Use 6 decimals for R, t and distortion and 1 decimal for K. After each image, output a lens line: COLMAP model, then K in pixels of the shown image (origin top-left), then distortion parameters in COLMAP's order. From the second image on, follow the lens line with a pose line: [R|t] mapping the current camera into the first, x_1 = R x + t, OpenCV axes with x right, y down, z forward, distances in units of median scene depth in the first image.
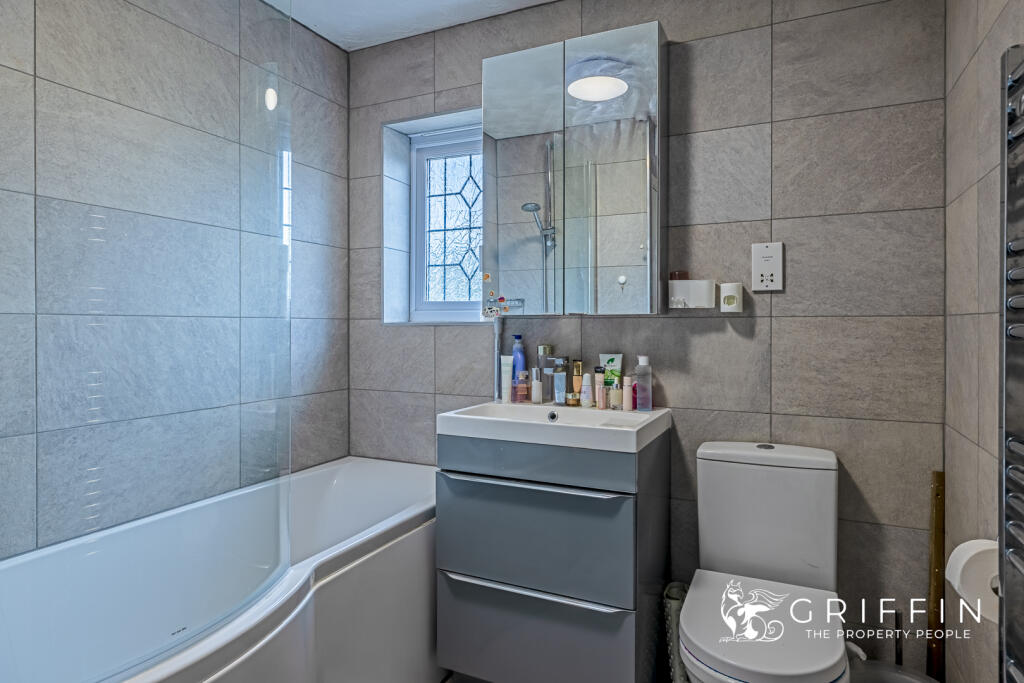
lens RADIAL K [[583.1, 0, 512.9], [0, 583.1, 336.5], [0, 0, 1]] dist [0.000091, -0.001418]
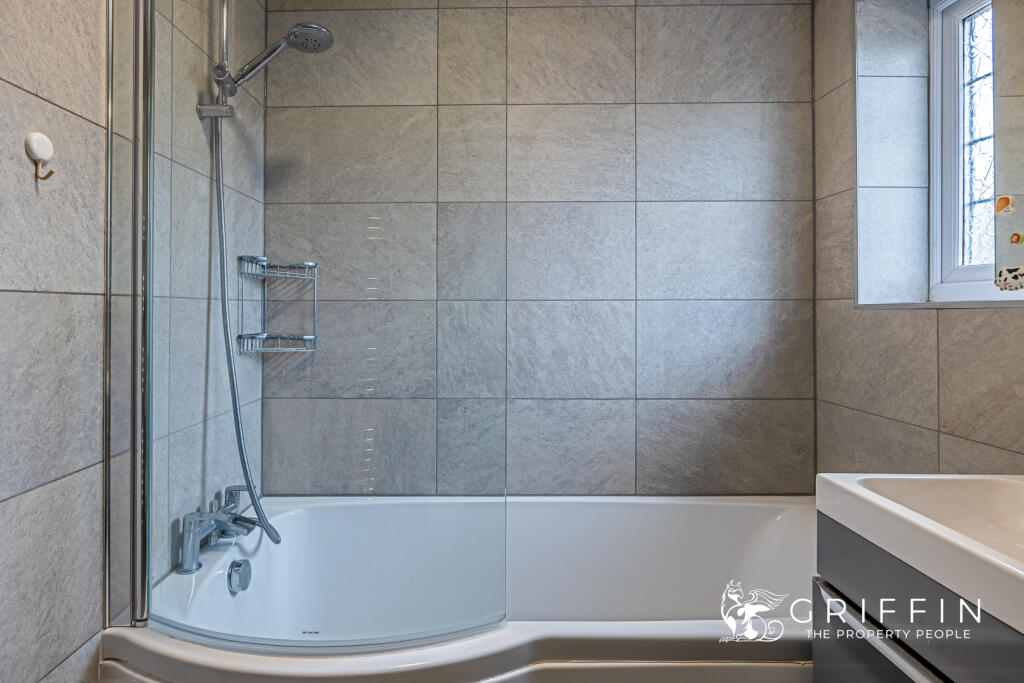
lens RADIAL K [[537.3, 0, 508.9], [0, 537.3, 307.6], [0, 0, 1]] dist [-0.004544, -0.001992]
pose [[0.415311, -0.006310, -0.909658, 0.200328], [-0.014514, 0.999803, -0.013562, -0.008084], [0.909564, 0.018836, 0.415137, 0.519495]]
